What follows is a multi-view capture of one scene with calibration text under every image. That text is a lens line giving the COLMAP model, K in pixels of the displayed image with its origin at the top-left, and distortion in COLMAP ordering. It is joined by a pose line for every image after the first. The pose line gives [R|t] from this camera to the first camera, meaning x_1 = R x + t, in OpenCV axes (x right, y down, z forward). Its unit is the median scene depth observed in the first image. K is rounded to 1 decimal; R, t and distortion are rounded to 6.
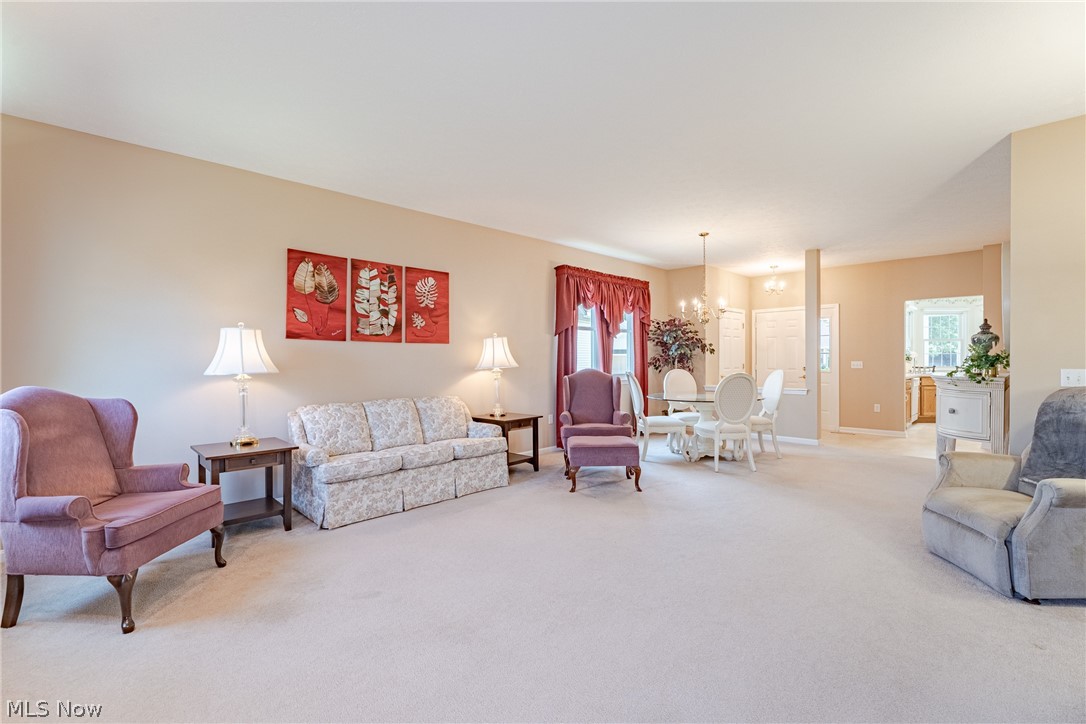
lens RADIAL K [[489.8, 0, 550.7], [0, 489.8, 355.4], [0, 0, 1]] dist [-0.000137, 0.000470]
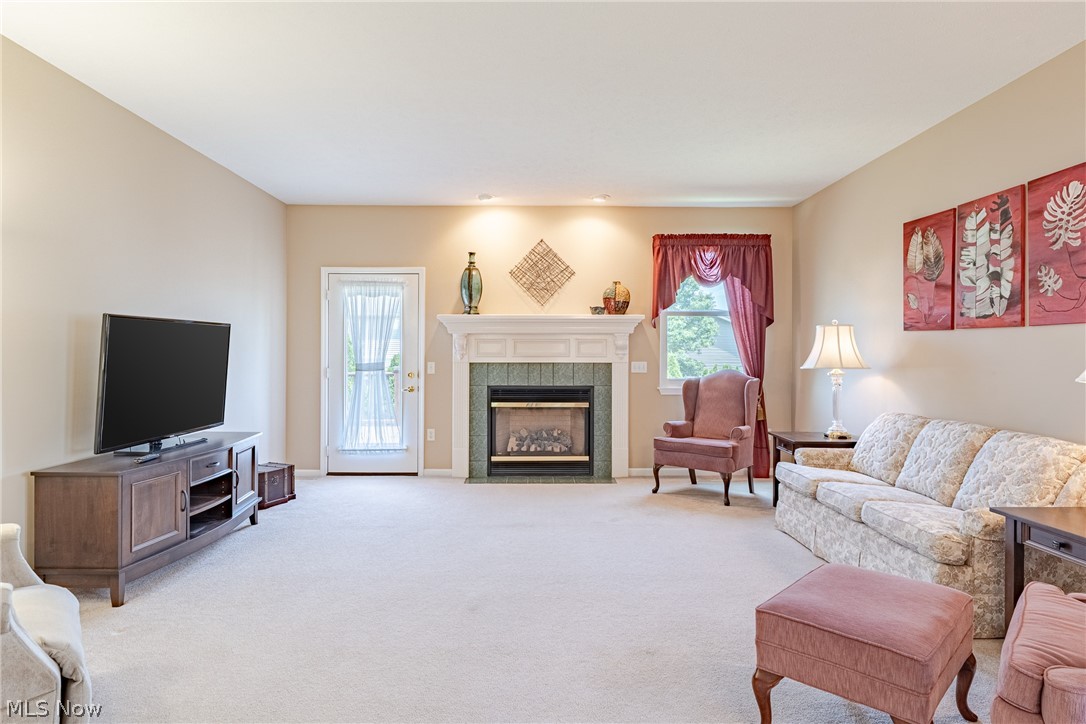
lens RADIAL K [[612.7, 0, 542.4], [0, 612.7, 356.6], [0, 0, 1]] dist [0.006526, 0.000178]
pose [[-0.699760, 0.004786, -0.714362, 0.571709], [0.002246, 0.999987, 0.004500, 0.003187], [0.714374, 0.001545, -0.699762, 1.140845]]
